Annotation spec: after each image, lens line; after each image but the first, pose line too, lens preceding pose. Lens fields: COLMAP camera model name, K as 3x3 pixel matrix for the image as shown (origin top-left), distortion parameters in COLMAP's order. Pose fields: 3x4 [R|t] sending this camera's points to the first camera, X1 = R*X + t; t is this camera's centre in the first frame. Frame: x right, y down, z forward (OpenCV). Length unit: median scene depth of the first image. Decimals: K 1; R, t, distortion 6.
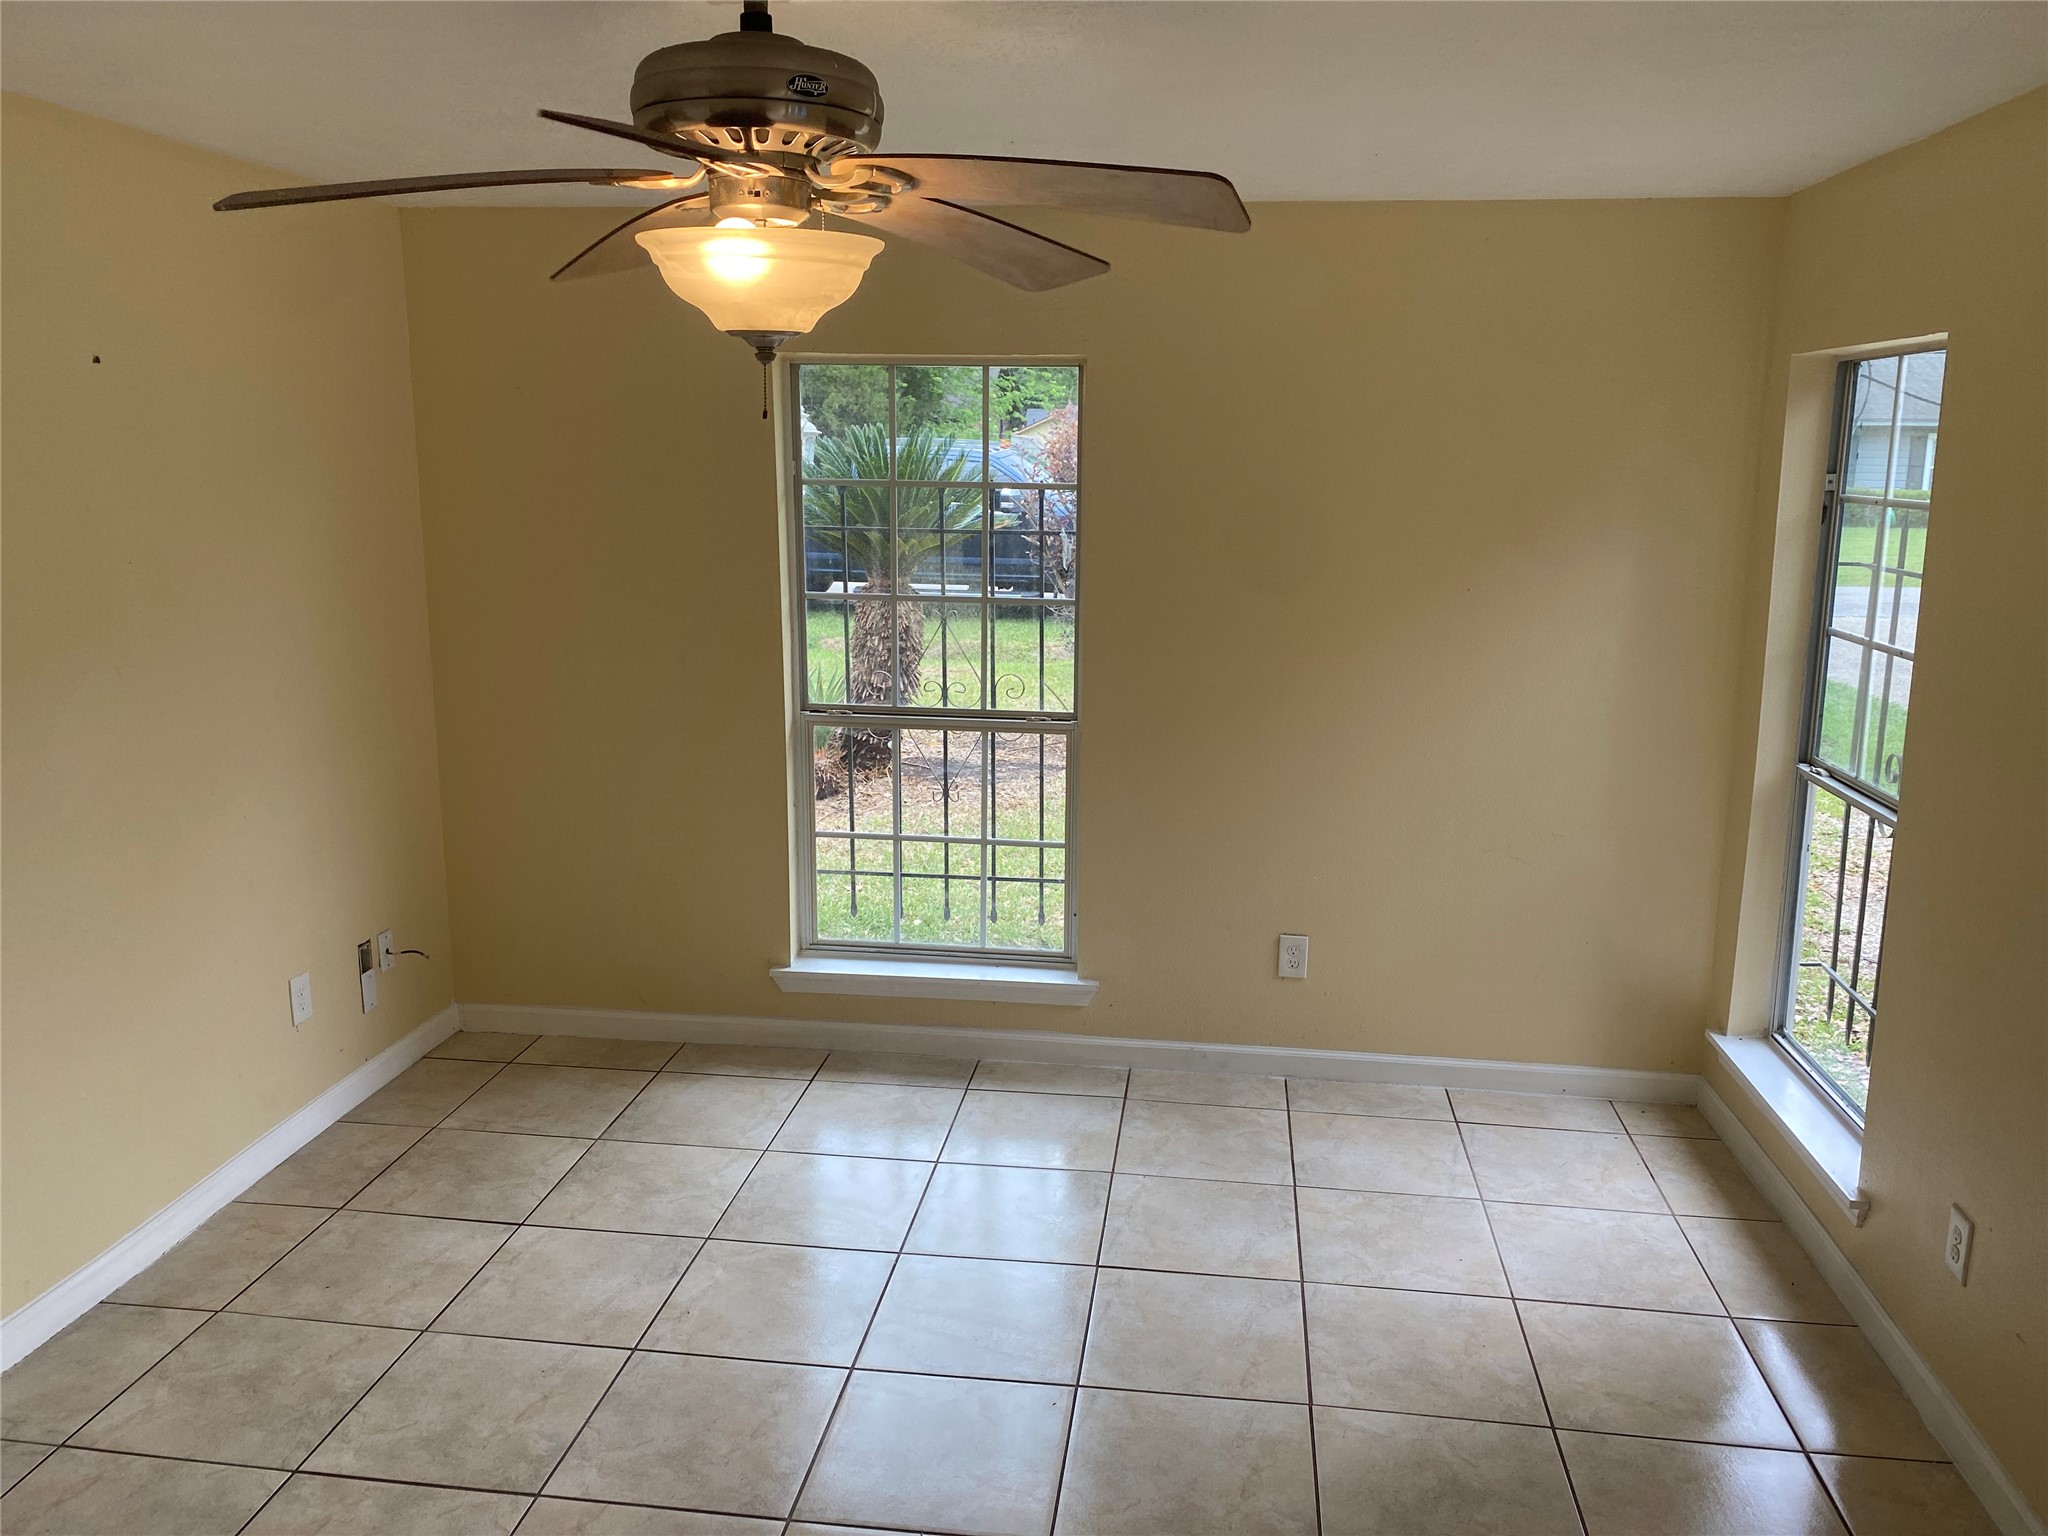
lens RADIAL K [[1553.6, 0, 1024.9], [0, 1553.6, 740.6], [0, 0, 1]] dist [-0.000195, -0.003332]
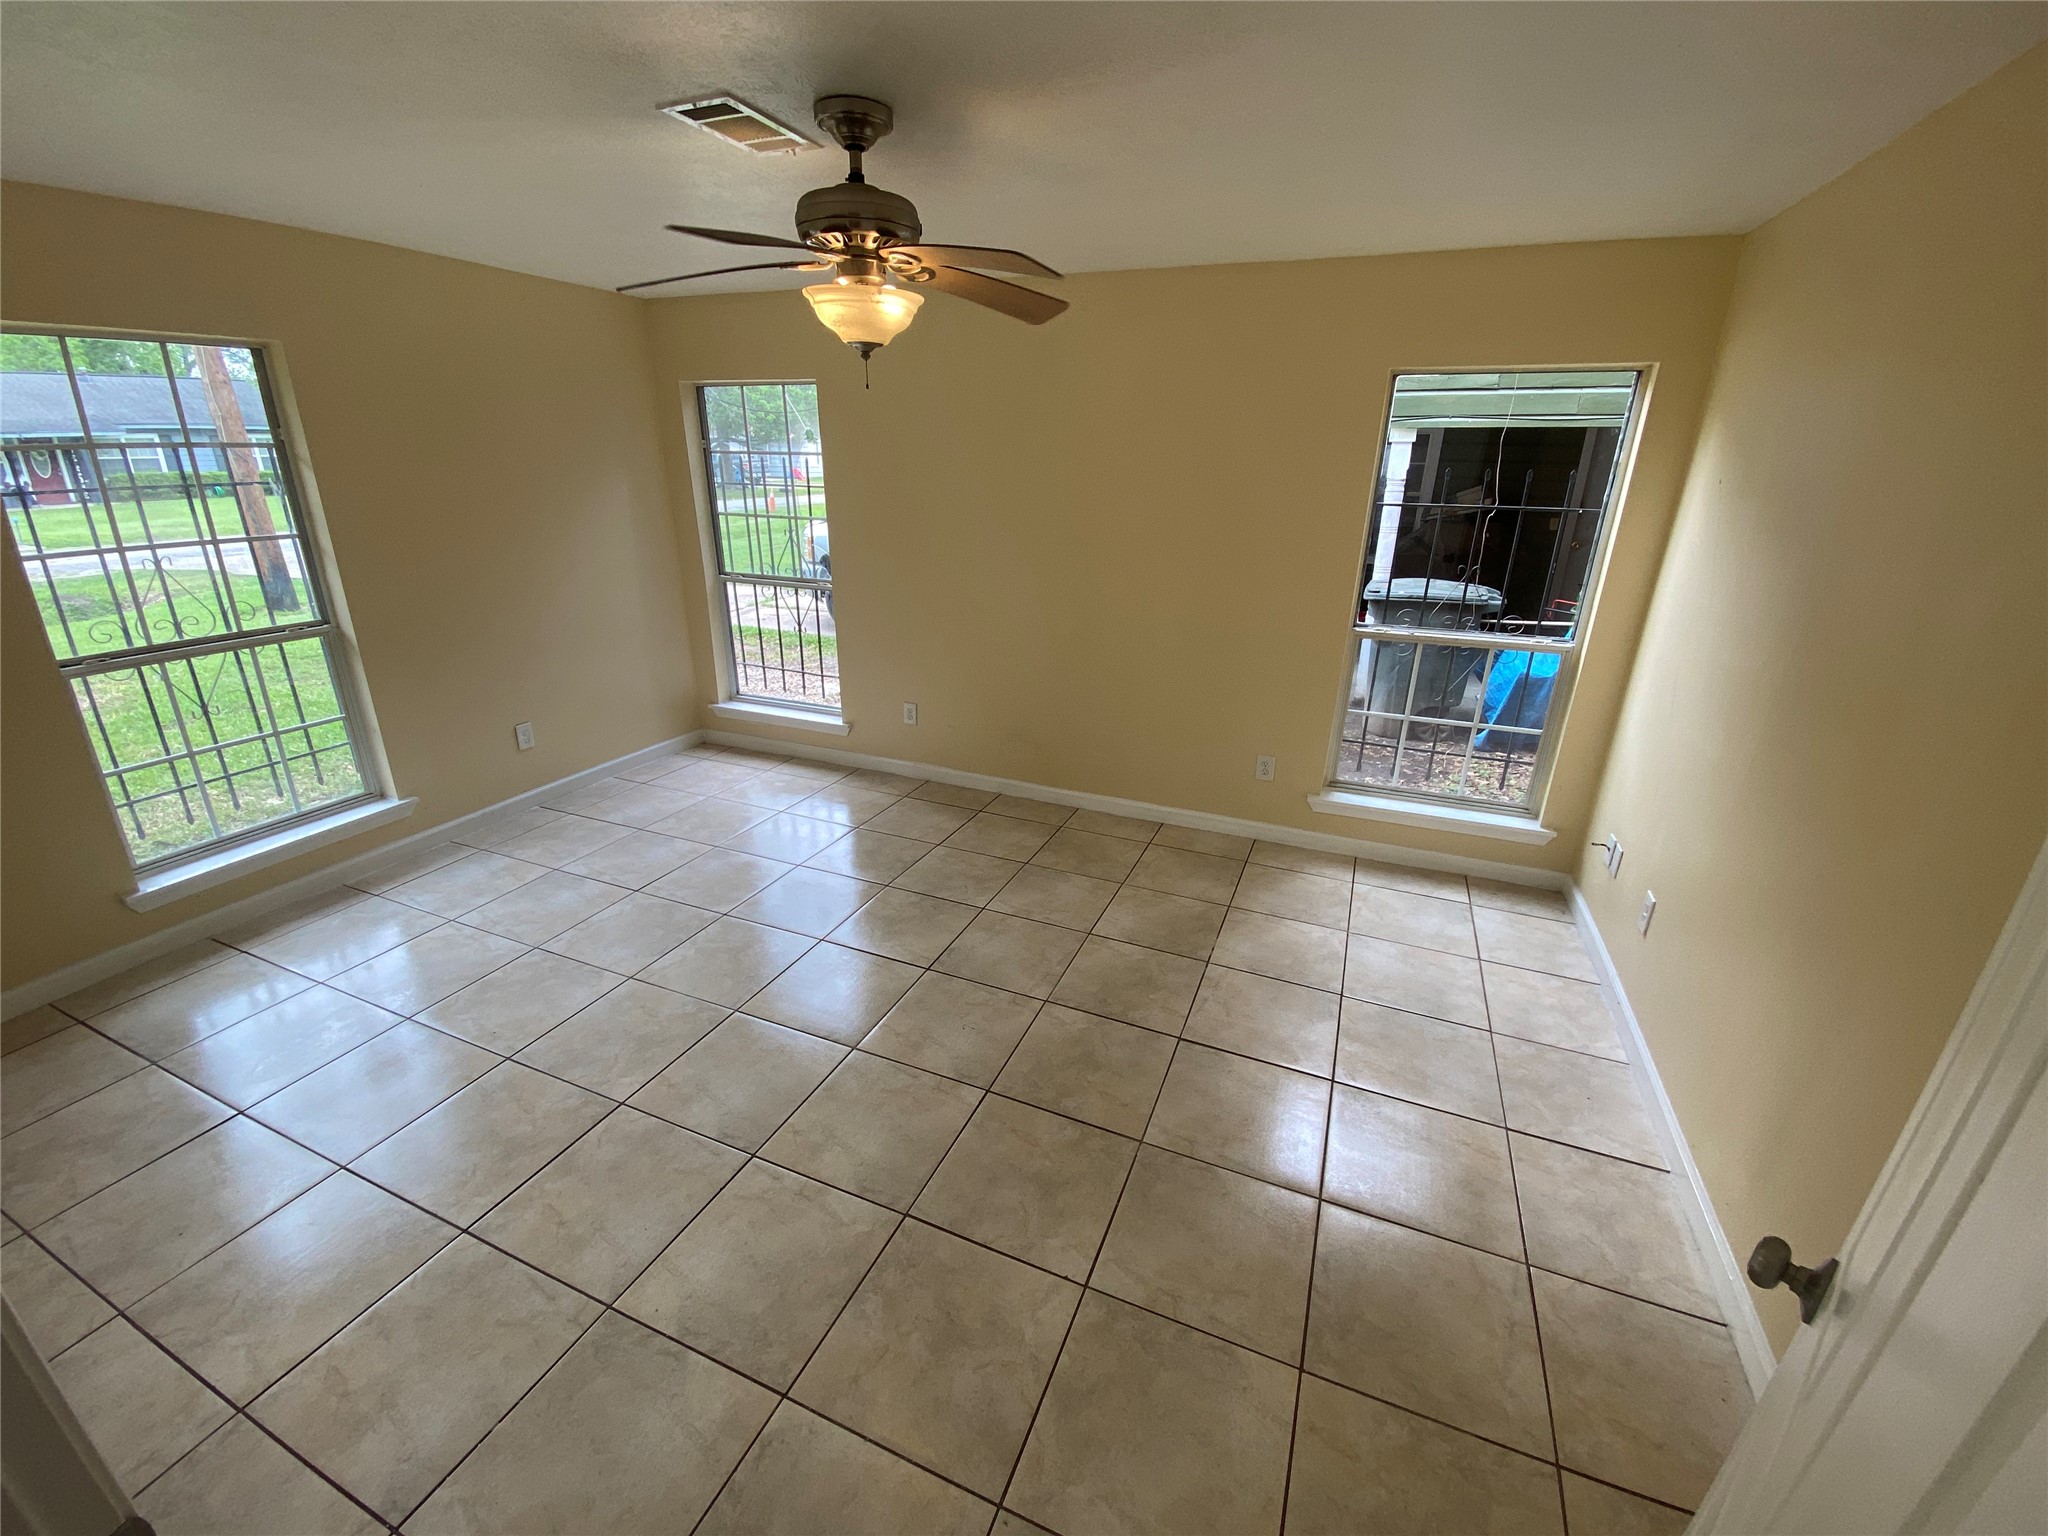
lens RADIAL K [[832.2, 0, 1033.0], [0, 832.2, 761.8], [0, 0, 1]] dist [0.043004, -0.035398]
pose [[0.247486, -0.332021, 0.910227, -0.537621], [0.172195, 0.939569, 0.295905, -0.011622], [-0.953467, 0.083504, 0.289703, 0.203929]]
